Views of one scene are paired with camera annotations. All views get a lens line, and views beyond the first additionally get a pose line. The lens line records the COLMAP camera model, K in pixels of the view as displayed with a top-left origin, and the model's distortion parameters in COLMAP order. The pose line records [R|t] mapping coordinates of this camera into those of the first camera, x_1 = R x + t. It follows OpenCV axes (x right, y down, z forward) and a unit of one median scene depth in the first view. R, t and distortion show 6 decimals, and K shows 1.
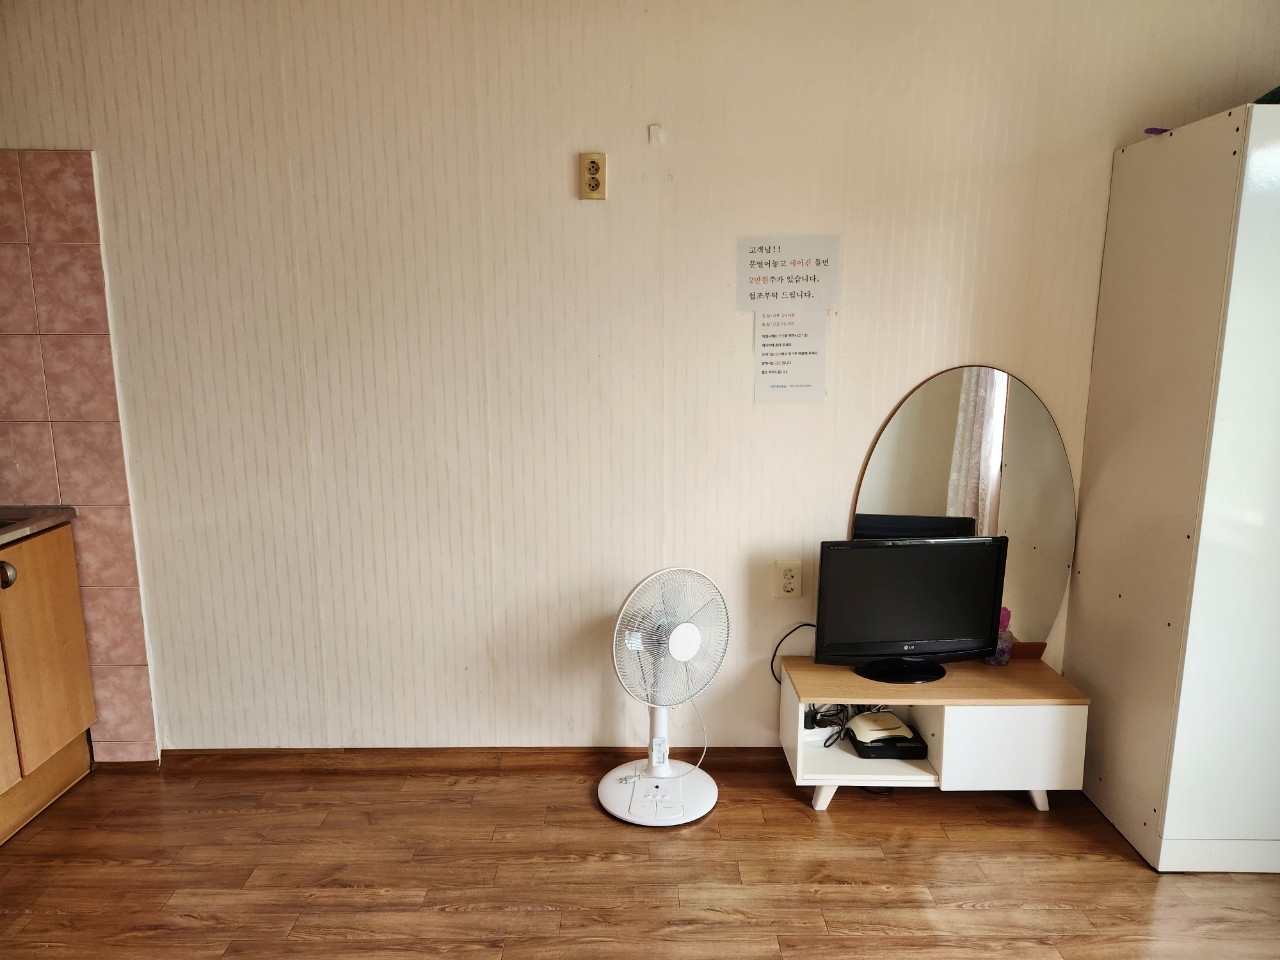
lens RADIAL K [[868.8, 0, 644.1], [0, 868.8, 468.7], [0, 0, 1]] dist [0.001156, -0.005699]
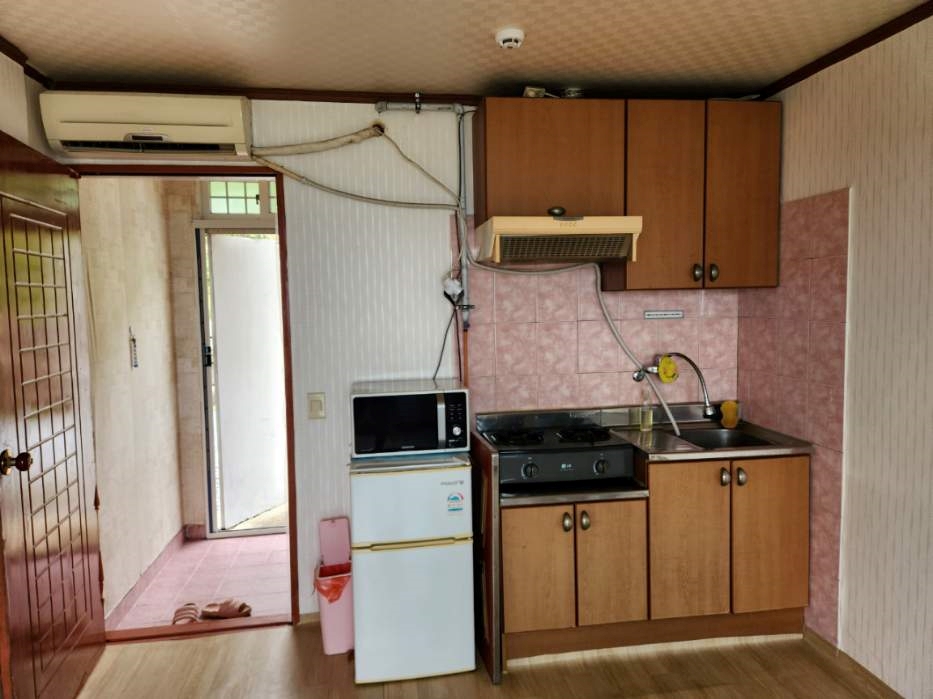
lens RADIAL K [[628.0, 0, 466.3], [0, 628.0, 345.6], [0, 0, 1]] dist [0.038562, -0.032896]
pose [[0.132672, 0.066316, -0.988939, 0.395009], [-0.160165, 0.986080, 0.044637, -0.104249], [0.978133, 0.152472, 0.141447, 0.449250]]
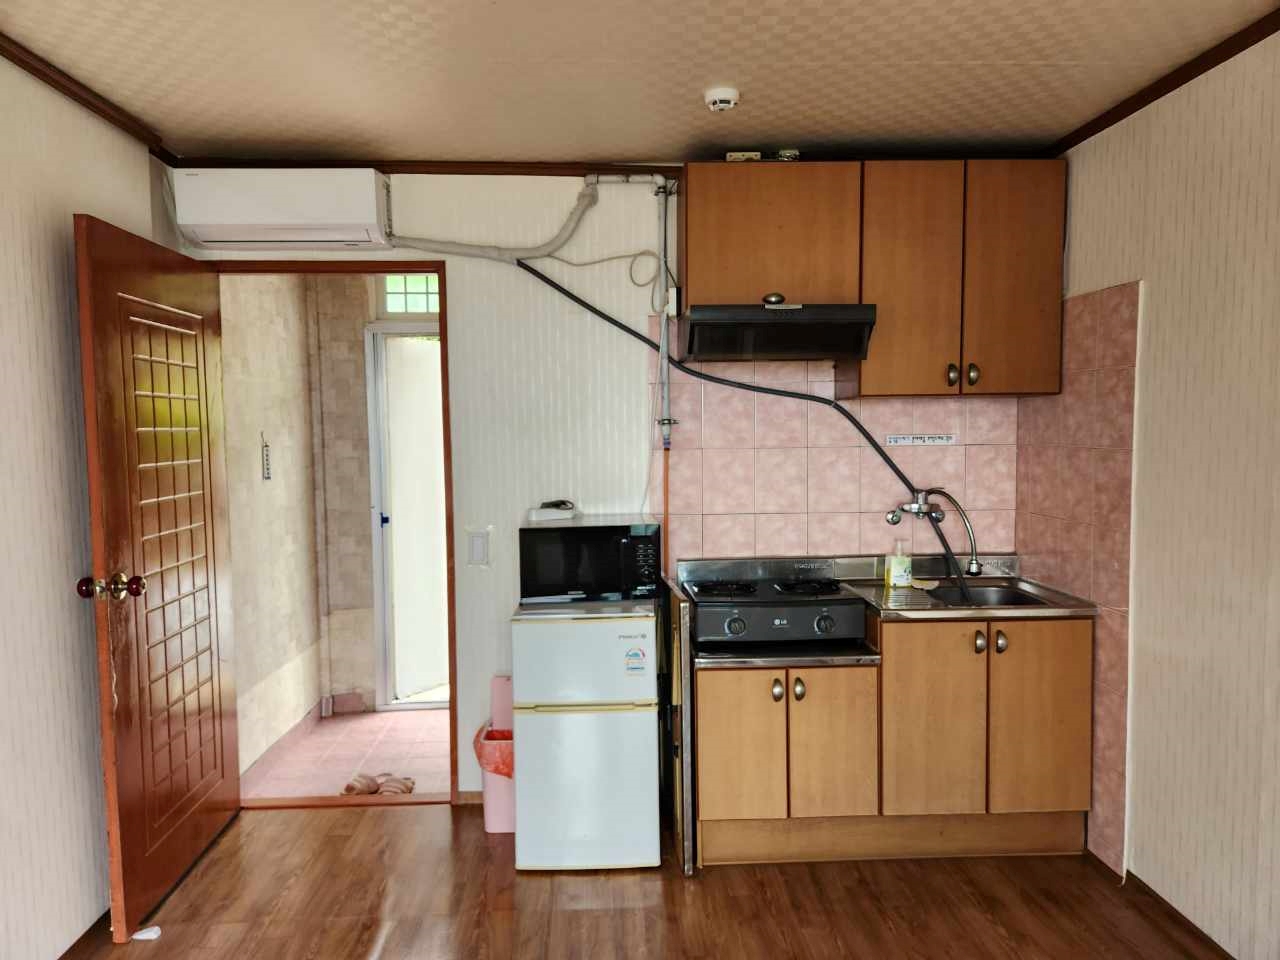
lens RADIAL K [[868.8, 0, 645.6], [0, 868.8, 470.1], [0, 0, 1]] dist [0.001156, -0.005699]
pose [[0.043651, 0.050245, -0.997783, 0.604838], [-0.175476, 0.983594, 0.041853, -0.105388], [0.983516, 0.173260, 0.051752, 0.546643]]
